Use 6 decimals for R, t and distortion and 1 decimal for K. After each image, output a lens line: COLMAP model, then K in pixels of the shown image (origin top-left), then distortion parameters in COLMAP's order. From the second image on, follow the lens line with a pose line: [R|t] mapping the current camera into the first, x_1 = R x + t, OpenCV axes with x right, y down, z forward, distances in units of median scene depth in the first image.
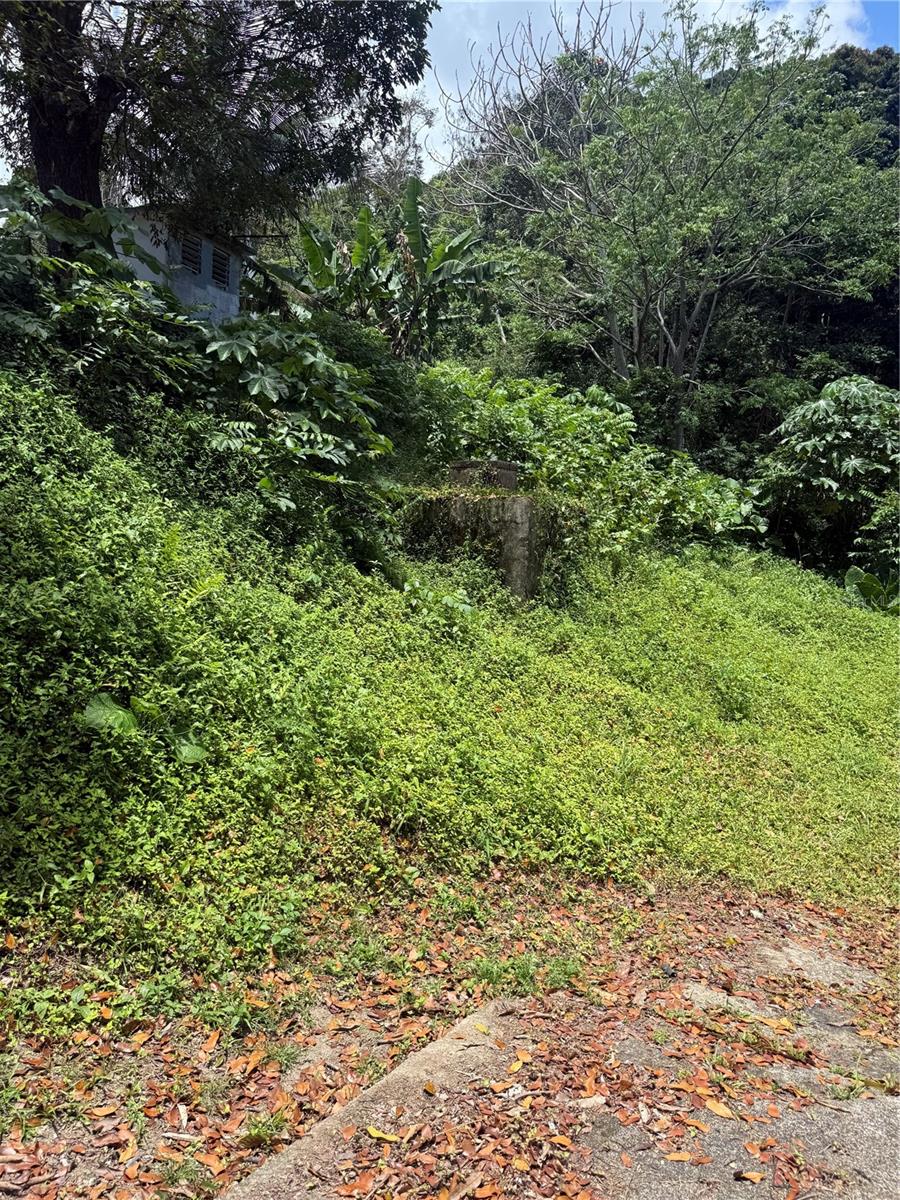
lens RADIAL K [[845.1, 0, 451.2], [0, 845.1, 600.9], [0, 0, 1]] dist [-0.017562, 0.003891]
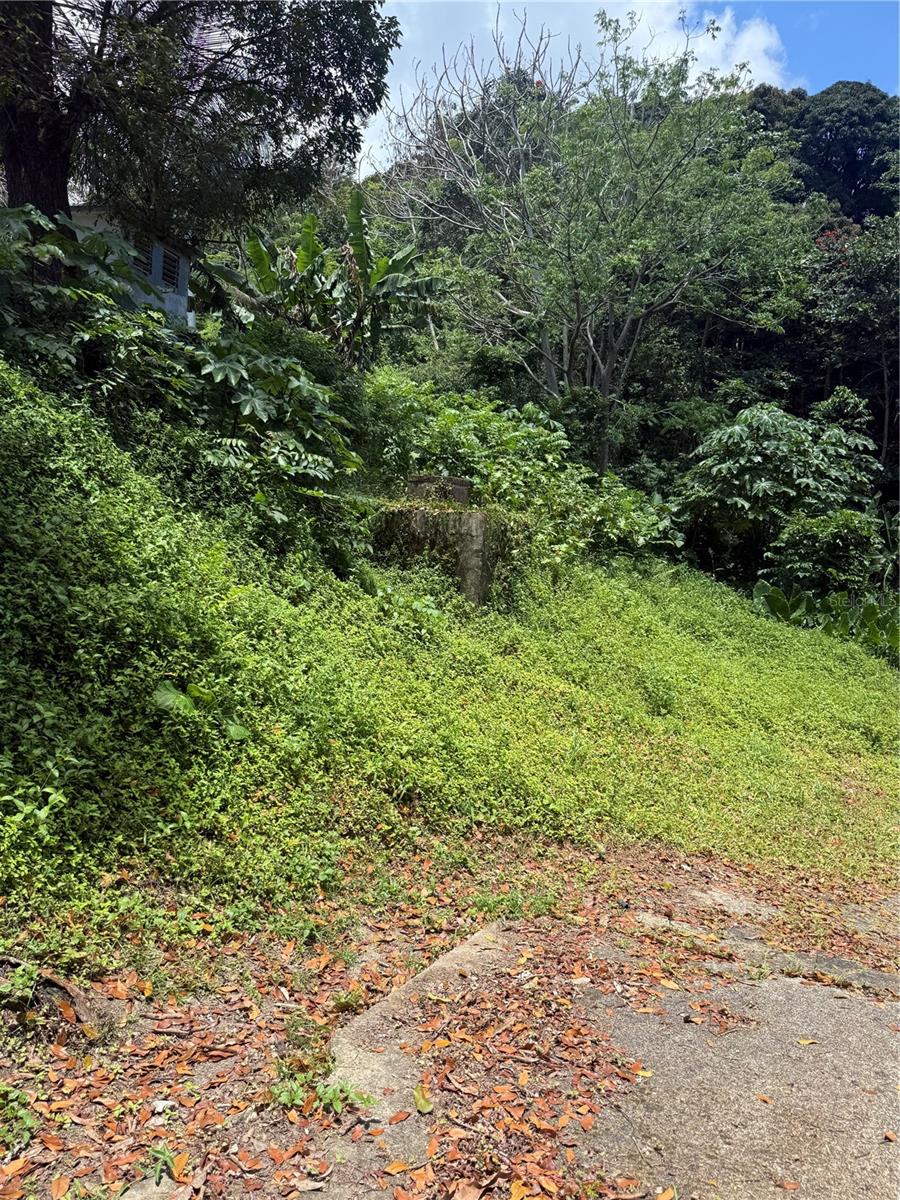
lens RADIAL K [[845.1, 0, 451.8], [0, 845.1, 598.2], [0, 0, 1]] dist [-0.017562, 0.003891]
pose [[0.994985, 0.024580, 0.096954, -0.069056], [-0.024273, 0.999696, -0.004348, -0.006662], [-0.097031, 0.001972, 0.995279, -0.127291]]
